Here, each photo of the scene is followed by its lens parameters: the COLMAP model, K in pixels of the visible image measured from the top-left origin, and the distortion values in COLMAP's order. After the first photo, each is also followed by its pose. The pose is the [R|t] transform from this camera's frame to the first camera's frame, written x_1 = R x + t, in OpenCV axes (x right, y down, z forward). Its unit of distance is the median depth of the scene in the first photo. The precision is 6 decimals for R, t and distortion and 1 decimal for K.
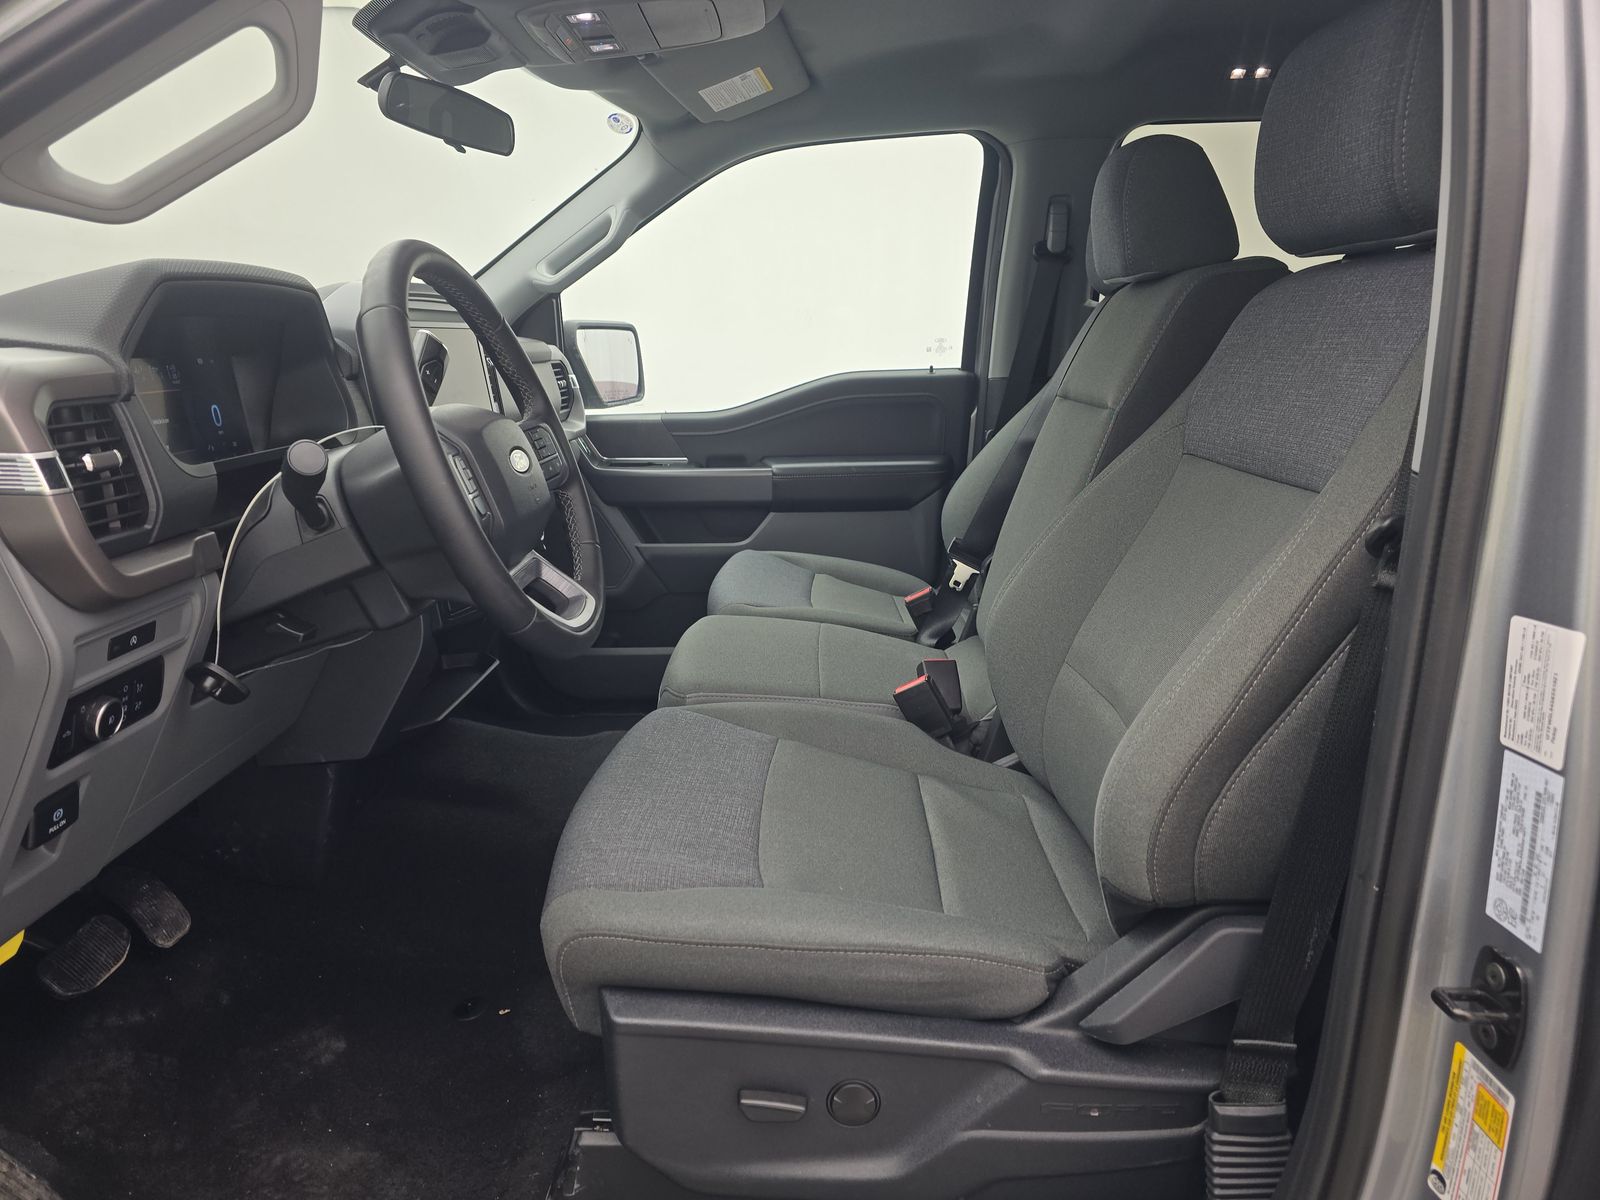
lens RADIAL K [[1073.8, 0, 792.4], [0, 1073.8, 589.3], [0, 0, 1]] dist [0.061525, -0.047700]
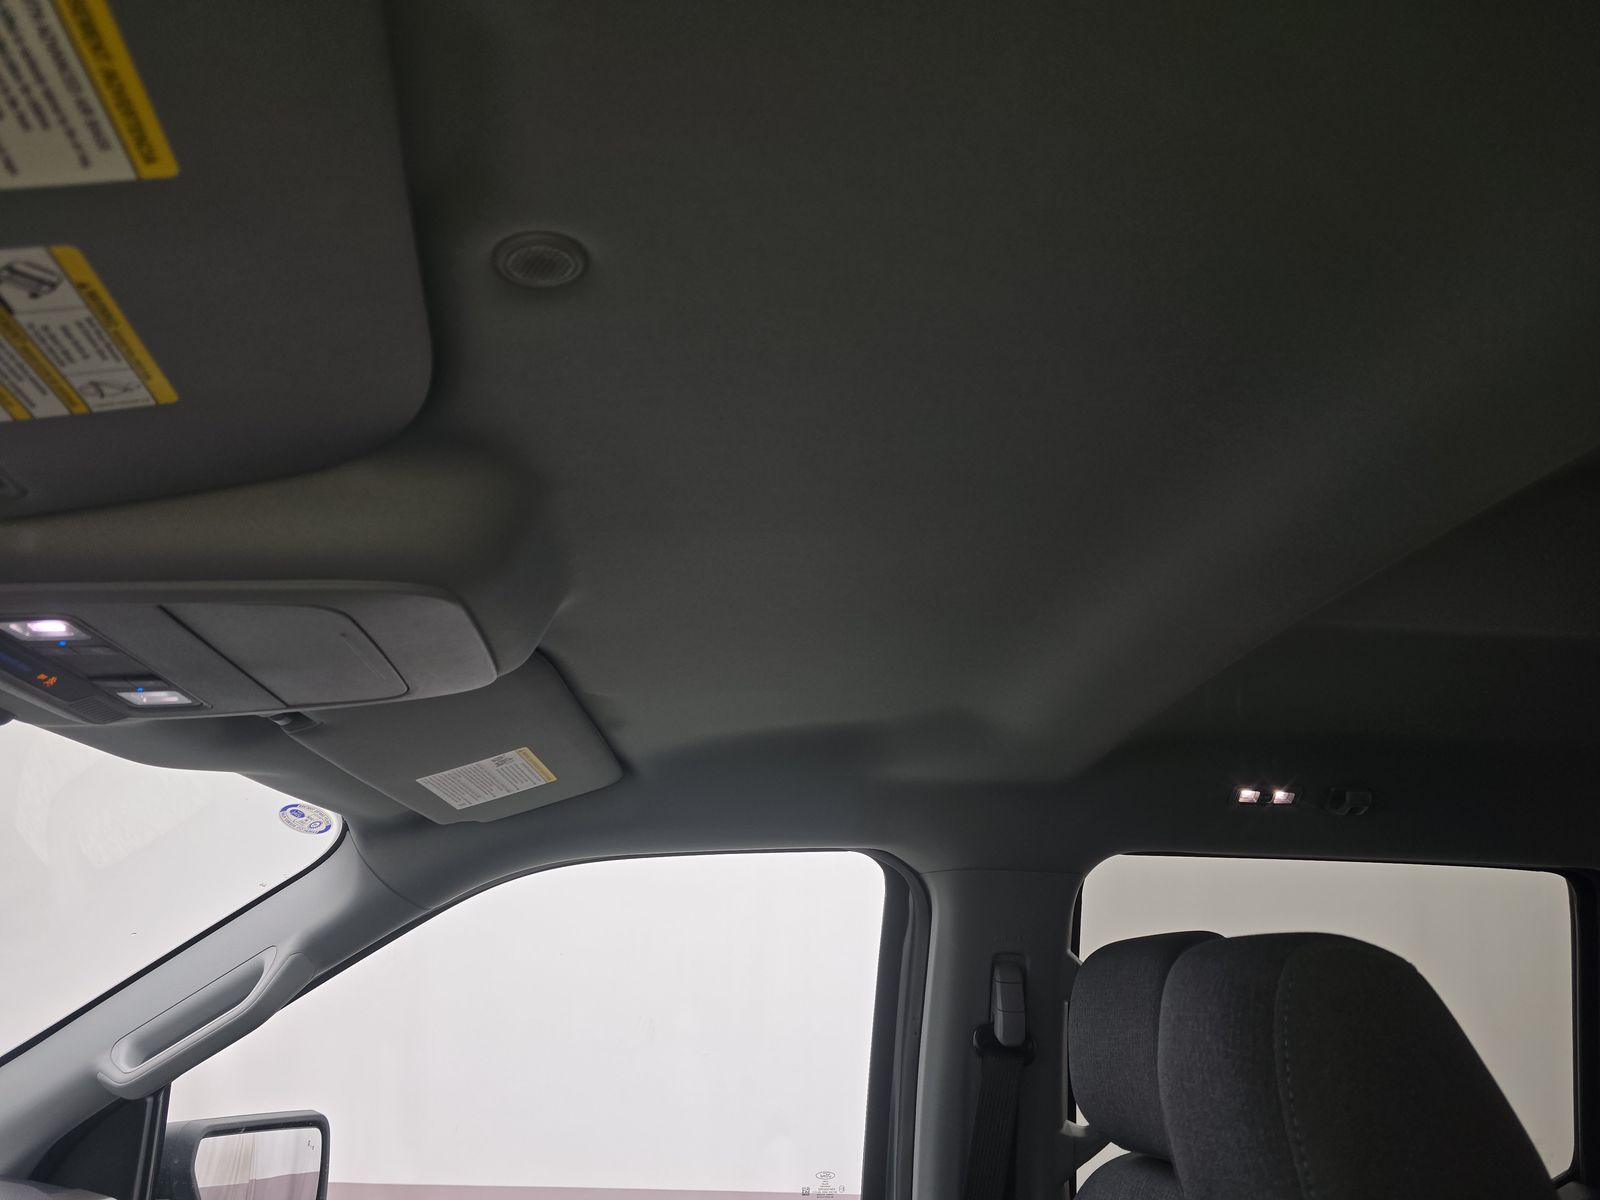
lens RADIAL K [[1073.8, 0, 792.4], [0, 1073.8, 589.3], [0, 0, 1]] dist [0.061525, -0.047700]
pose [[0.992290, 0.067105, 0.104200, 0.042797], [0.002958, 0.827680, -0.561192, -0.195584], [-0.123903, 0.557174, 0.821100, 0.398596]]
